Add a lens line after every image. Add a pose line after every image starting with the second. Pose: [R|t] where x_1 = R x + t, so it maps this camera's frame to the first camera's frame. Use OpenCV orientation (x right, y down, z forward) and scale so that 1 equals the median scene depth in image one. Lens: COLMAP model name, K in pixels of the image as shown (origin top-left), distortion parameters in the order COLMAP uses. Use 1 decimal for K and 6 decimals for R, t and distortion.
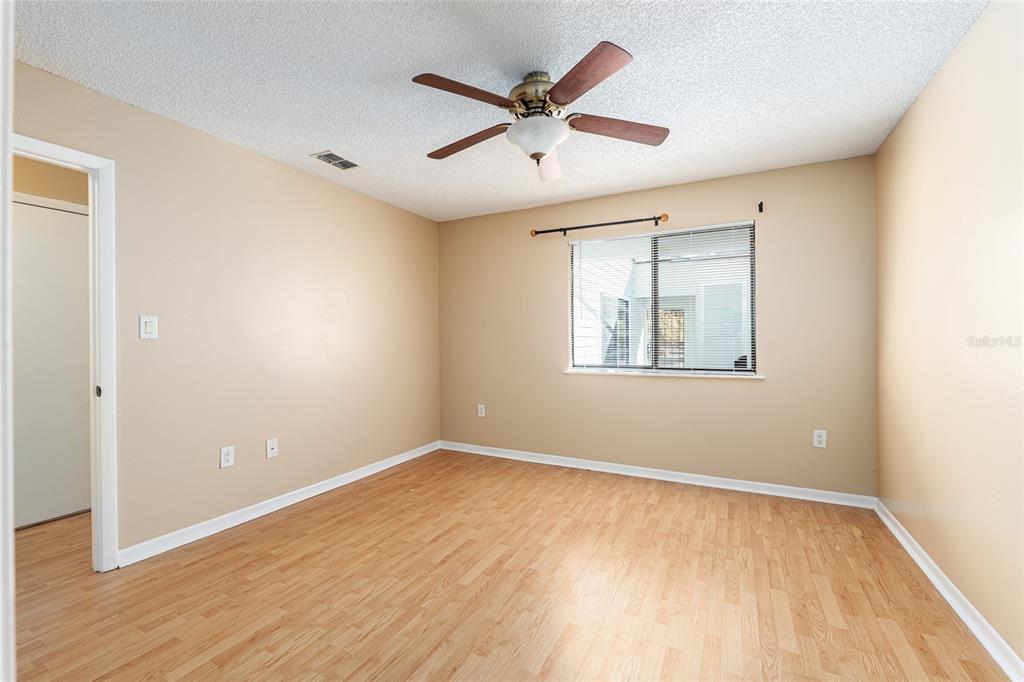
lens RADIAL K [[420.1, 0, 513.6], [0, 420.1, 339.2], [0, 0, 1]] dist [-0.013176, 0.000335]
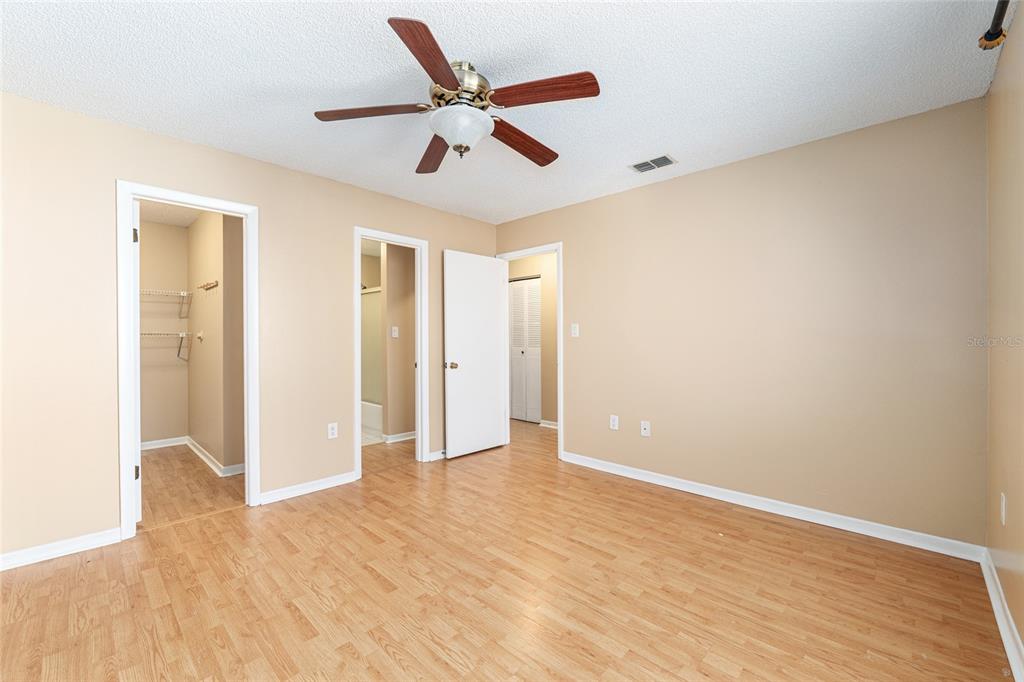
lens RADIAL K [[420.1, 0, 513.1], [0, 420.1, 340.0], [0, 0, 1]] dist [-0.013176, 0.000335]
pose [[-0.271565, 0.005918, -0.962402, 0.677297], [-0.001740, 0.999976, 0.006640, 0.000692], [0.962419, 0.003478, -0.271548, 0.961508]]
